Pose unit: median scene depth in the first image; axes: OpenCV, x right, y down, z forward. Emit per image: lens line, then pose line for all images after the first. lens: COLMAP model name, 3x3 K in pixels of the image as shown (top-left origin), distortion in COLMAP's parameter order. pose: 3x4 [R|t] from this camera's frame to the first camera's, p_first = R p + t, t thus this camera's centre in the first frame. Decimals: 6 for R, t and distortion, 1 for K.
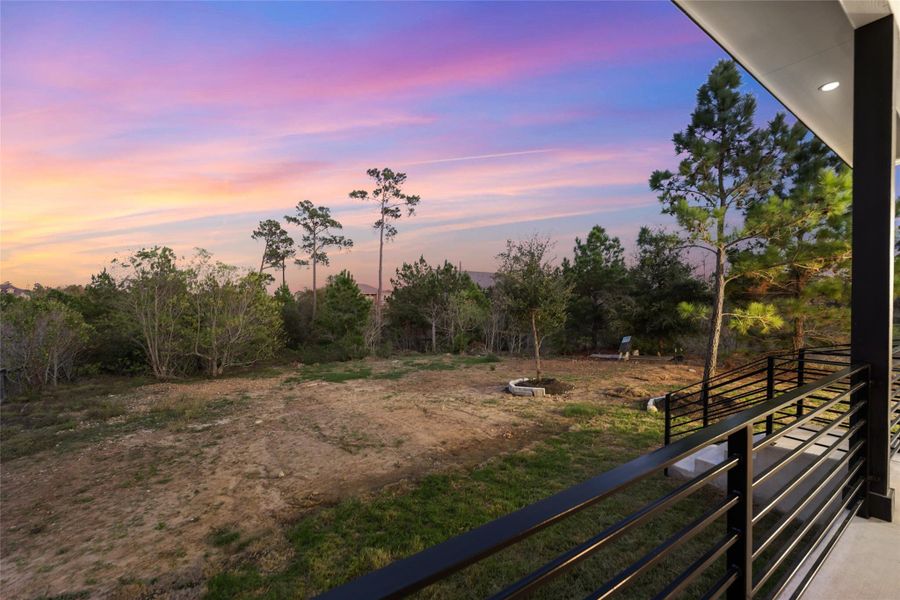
lens RADIAL K [[358.7, 0, 450.4], [0, 358.7, 302.0], [0, 0, 1]] dist [-0.002816, 0.000831]
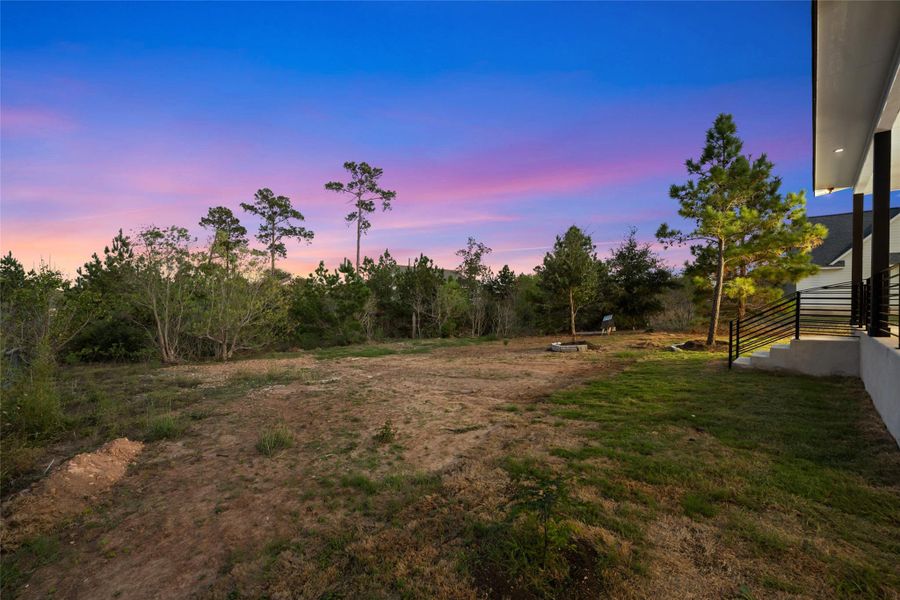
lens RADIAL K [[358.7, 0, 444.8], [0, 358.7, 301.3], [0, 0, 1]] dist [-0.002816, 0.000831]
pose [[0.981841, 0.005294, 0.189632, -0.140476], [-0.005207, 0.999986, -0.000955, 0.024258], [-0.189635, -0.000050, 0.981855, -0.052201]]
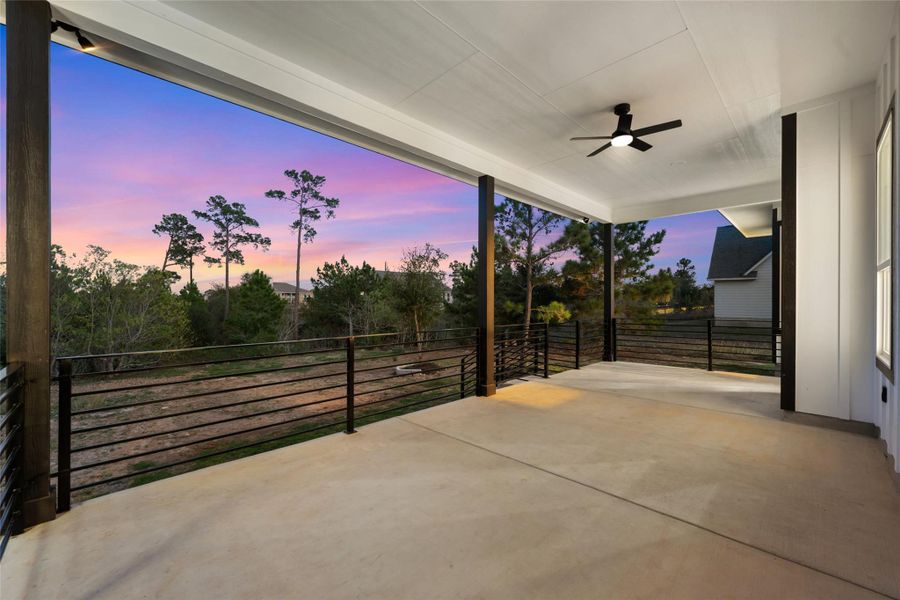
lens RADIAL K [[358.7, 0, 452.3], [0, 358.7, 297.2], [0, 0, 1]] dist [-0.002816, 0.000831]
pose [[0.981122, 0.002282, 0.193375, 0.036008], [0.000096, 0.999925, -0.012284, 0.000555], [-0.193388, 0.012071, 0.981048, -0.076184]]
